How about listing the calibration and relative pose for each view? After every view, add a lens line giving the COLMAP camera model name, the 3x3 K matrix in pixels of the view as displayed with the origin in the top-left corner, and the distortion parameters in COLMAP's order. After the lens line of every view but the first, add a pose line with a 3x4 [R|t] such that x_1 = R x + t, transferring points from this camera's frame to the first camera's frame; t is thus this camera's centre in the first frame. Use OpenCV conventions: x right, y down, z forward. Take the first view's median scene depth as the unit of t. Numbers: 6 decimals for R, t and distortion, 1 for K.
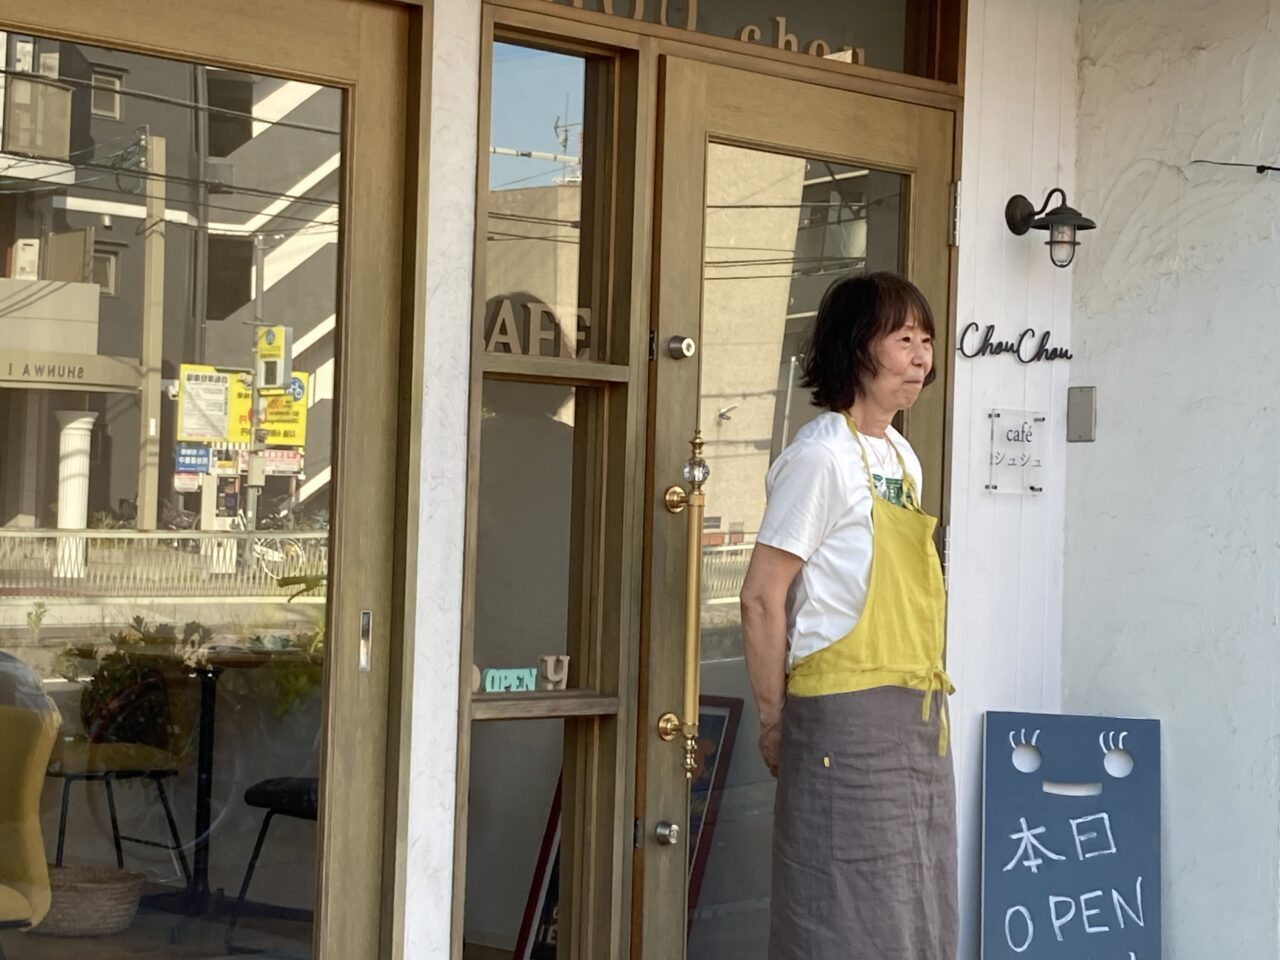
lens RADIAL K [[2633.5, 0, 639.5], [0, 2633.5, 480.6], [0, 0, 1]] dist [0.110939, 0.000000]
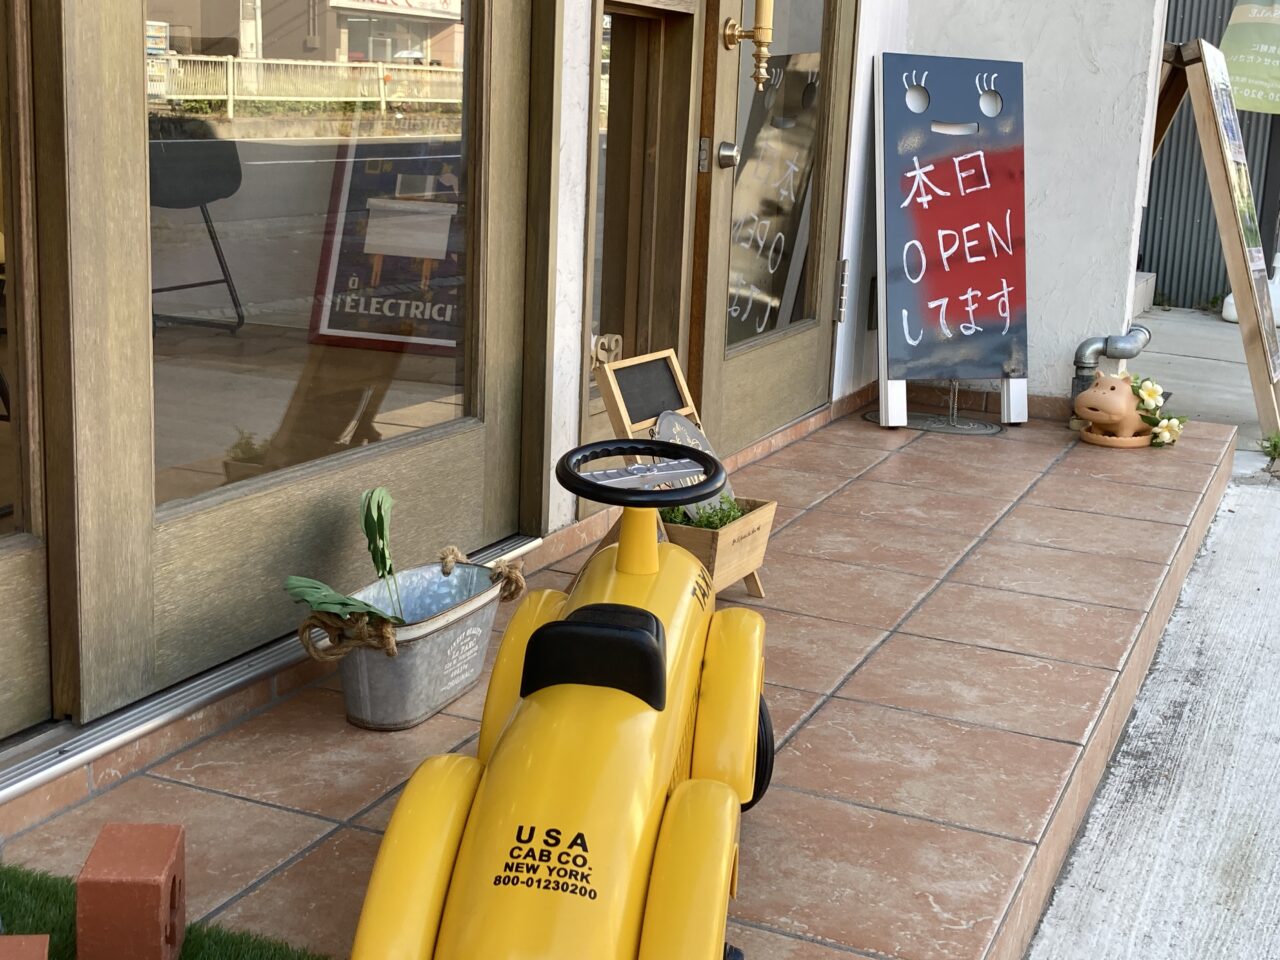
lens RADIAL K [[1730.6, 0, 638.7], [0, 1730.6, 479.1], [0, 0, 1]] dist [0.002066, 0.000000]
pose [[0.915610, -0.083810, 0.393235, -0.234854], [-0.013659, 0.970985, 0.238749, 0.089885], [-0.401835, -0.223972, 0.887899, 0.410660]]
